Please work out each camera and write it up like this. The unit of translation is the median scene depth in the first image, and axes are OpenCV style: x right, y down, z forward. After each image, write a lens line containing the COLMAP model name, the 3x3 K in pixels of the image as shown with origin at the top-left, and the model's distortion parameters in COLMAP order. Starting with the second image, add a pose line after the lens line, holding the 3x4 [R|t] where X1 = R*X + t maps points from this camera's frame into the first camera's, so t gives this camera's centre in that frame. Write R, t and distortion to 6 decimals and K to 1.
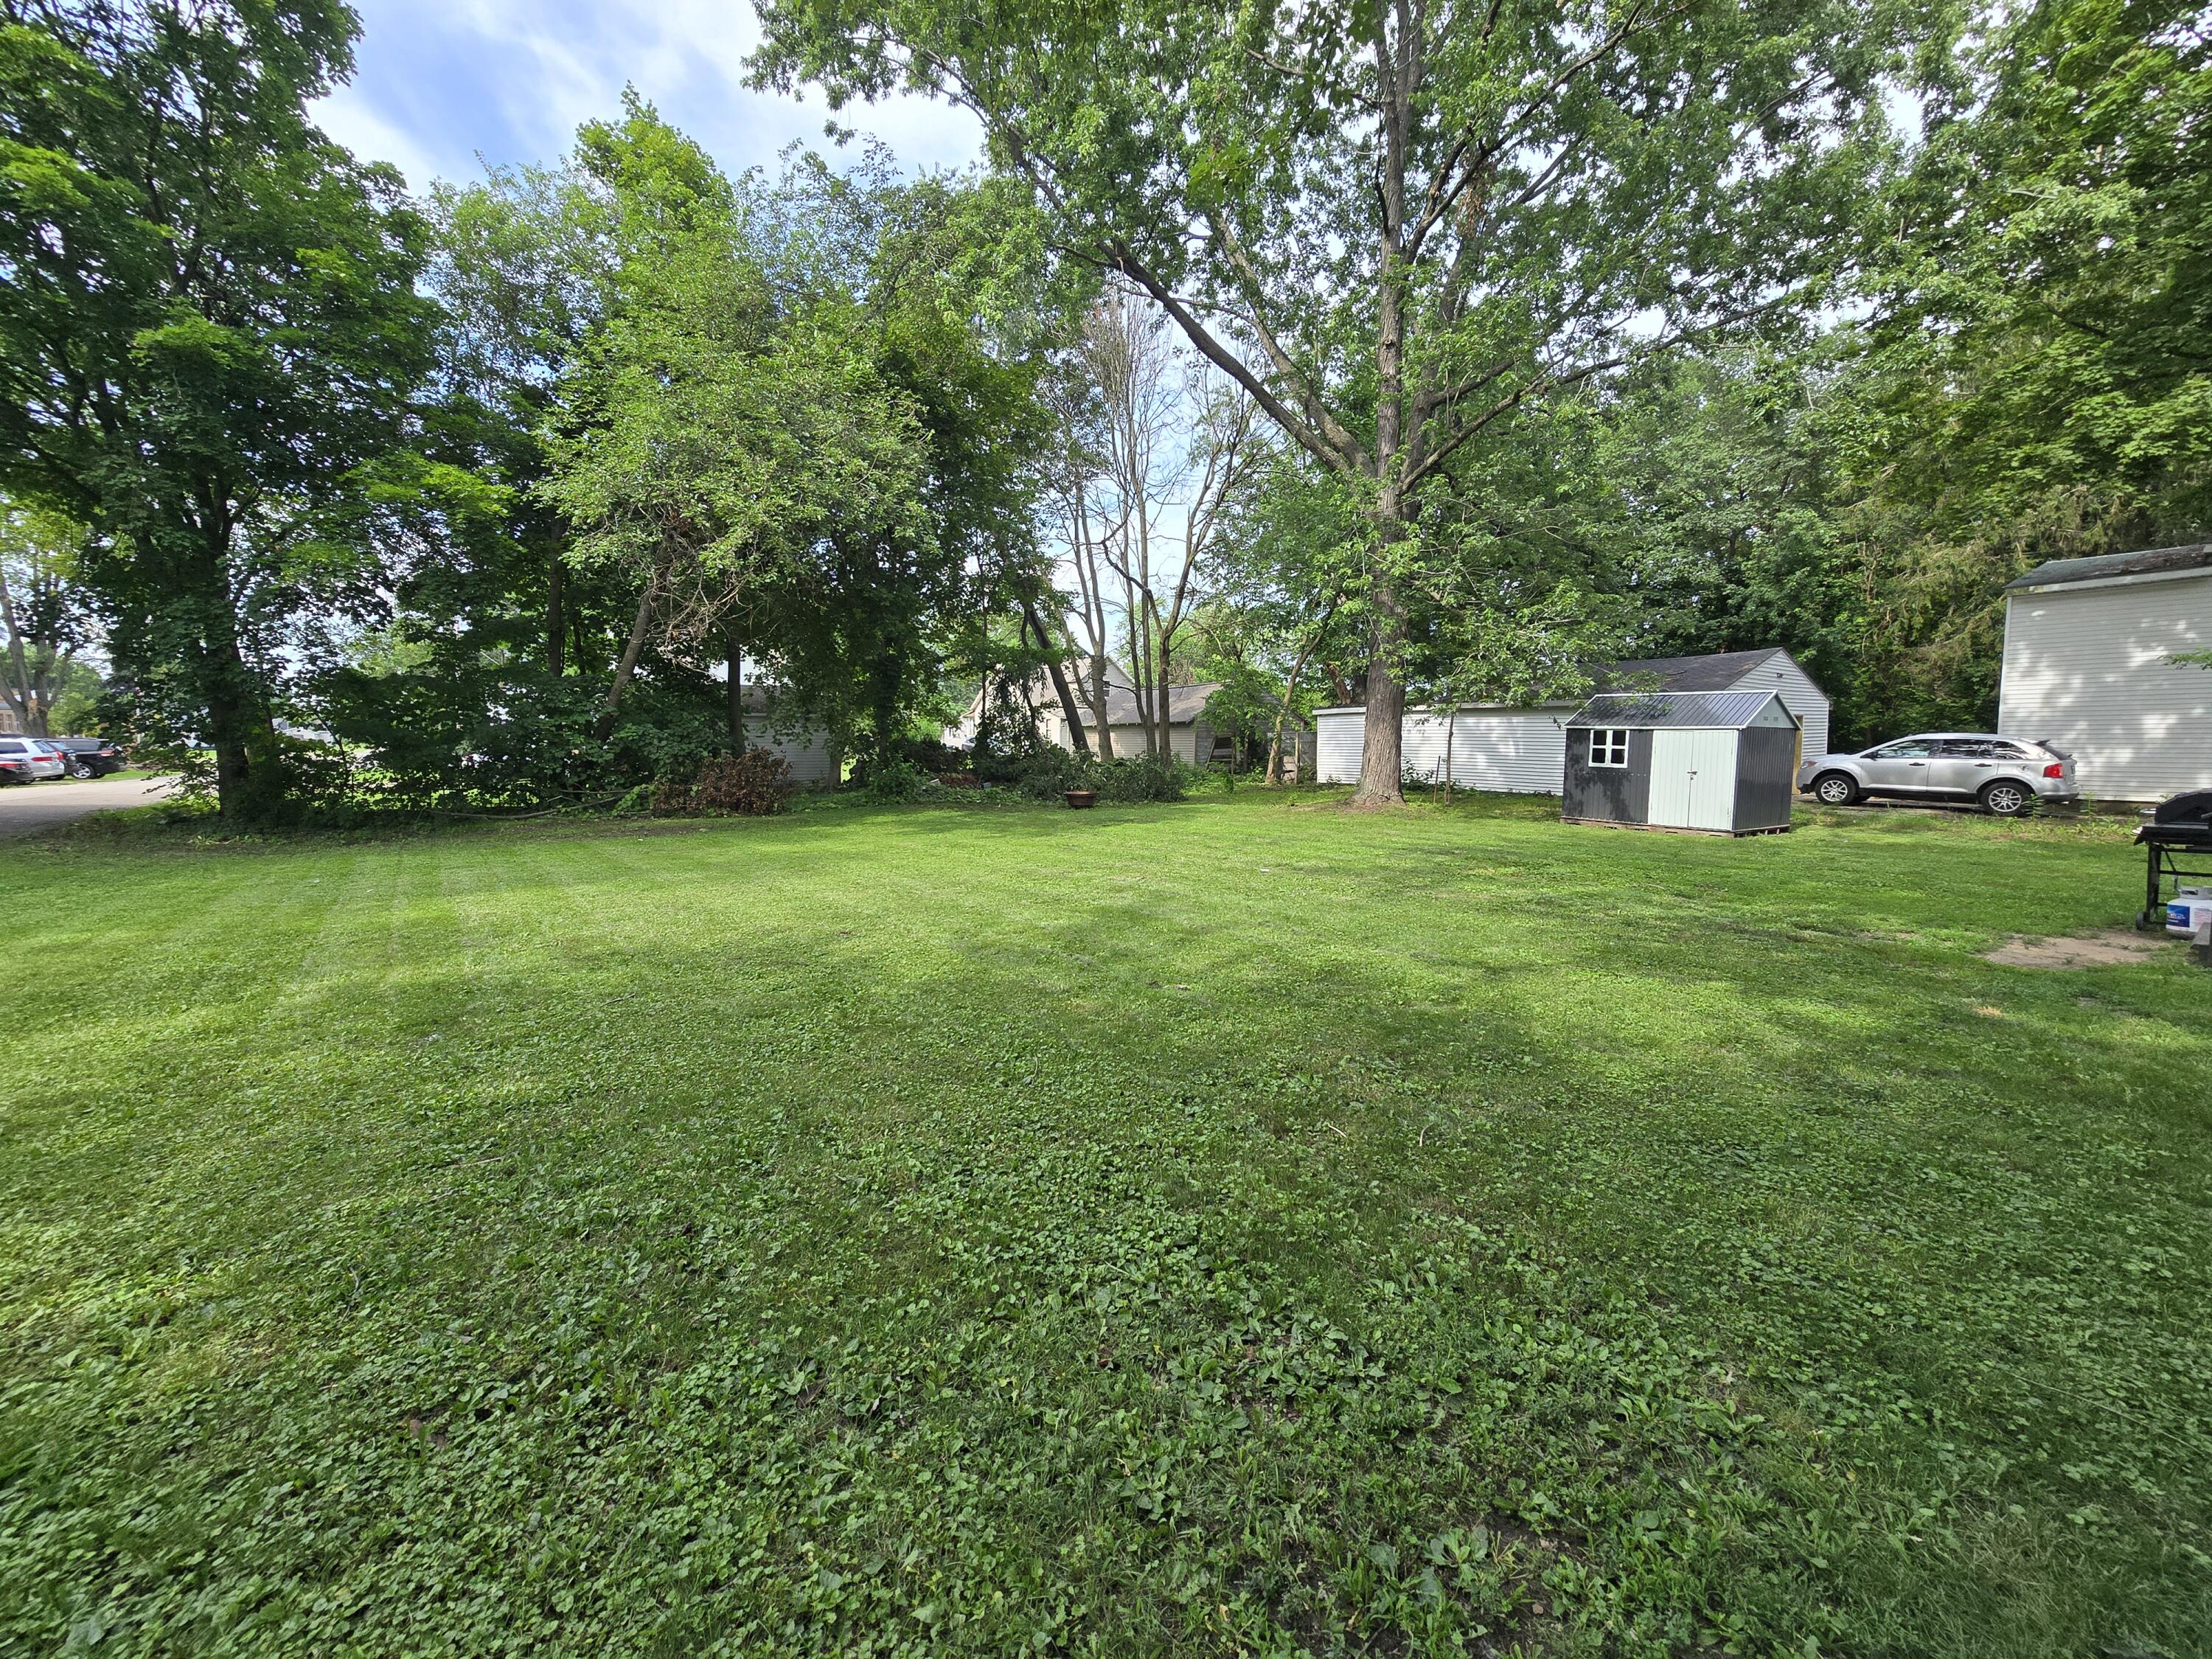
lens RADIAL K [[892.6, 0, 1106.0], [0, 892.6, 829.5], [0, 0, 1]] dist [0.005966, -0.008989]
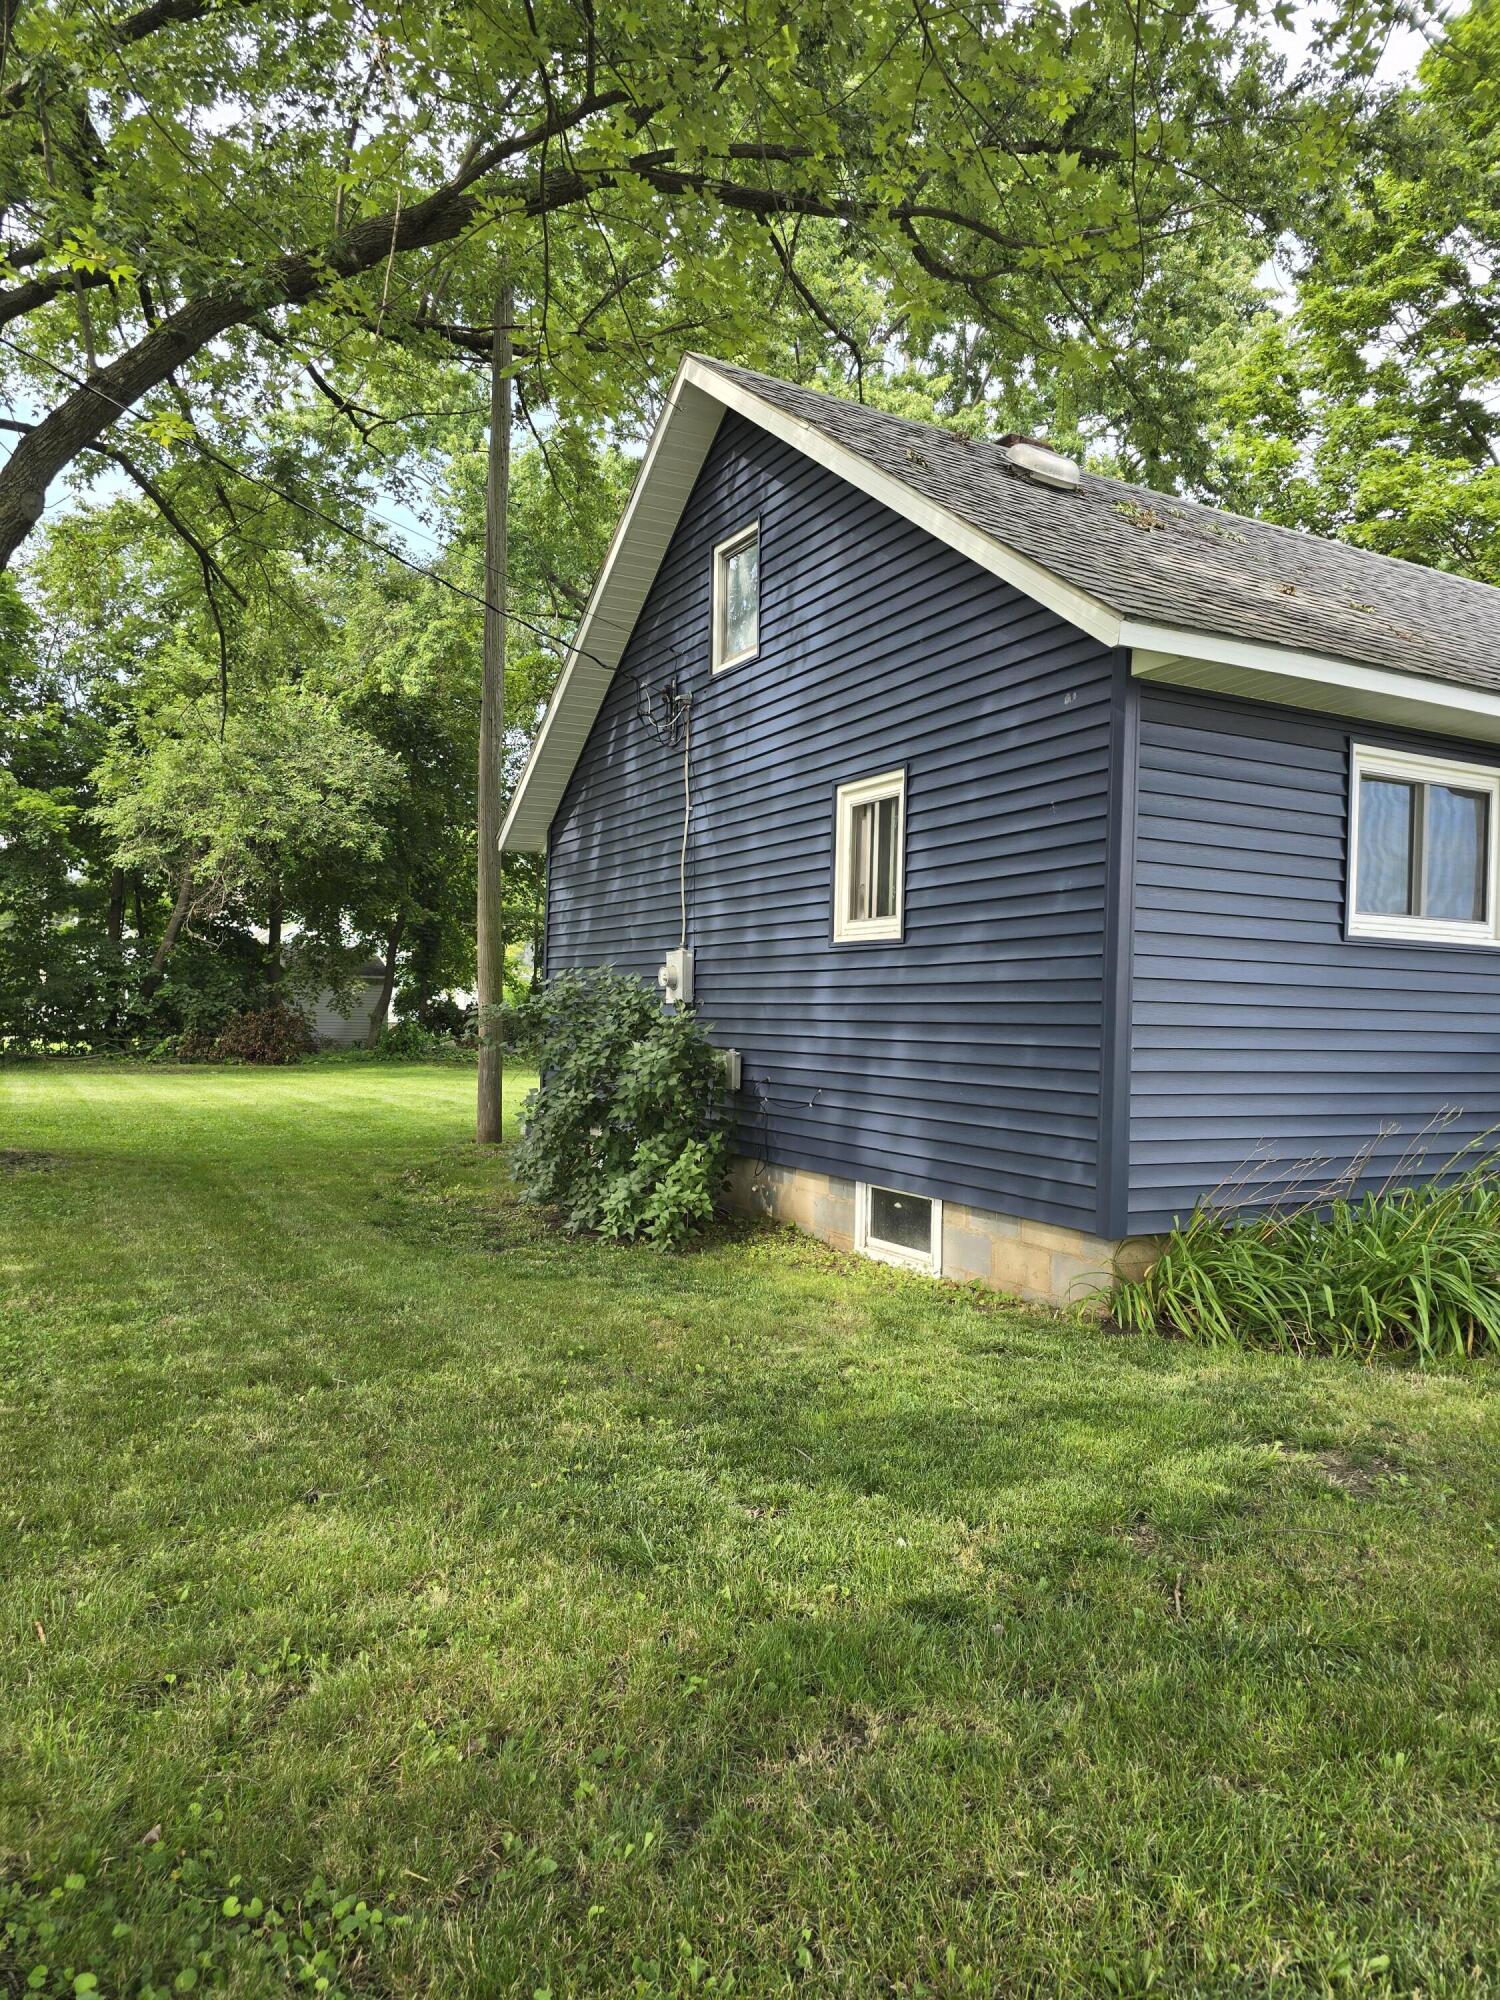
lens RADIAL K [[1335.9, 0, 748.6], [0, 1335.9, 1050.6], [0, 0, 1]] dist [0.326145, -0.052958]
pose [[0.985352, 0.022788, -0.169005, 0.720789], [-0.034558, 0.997153, -0.067026, 0.090198], [0.166997, 0.071885, 0.983333, -0.920657]]
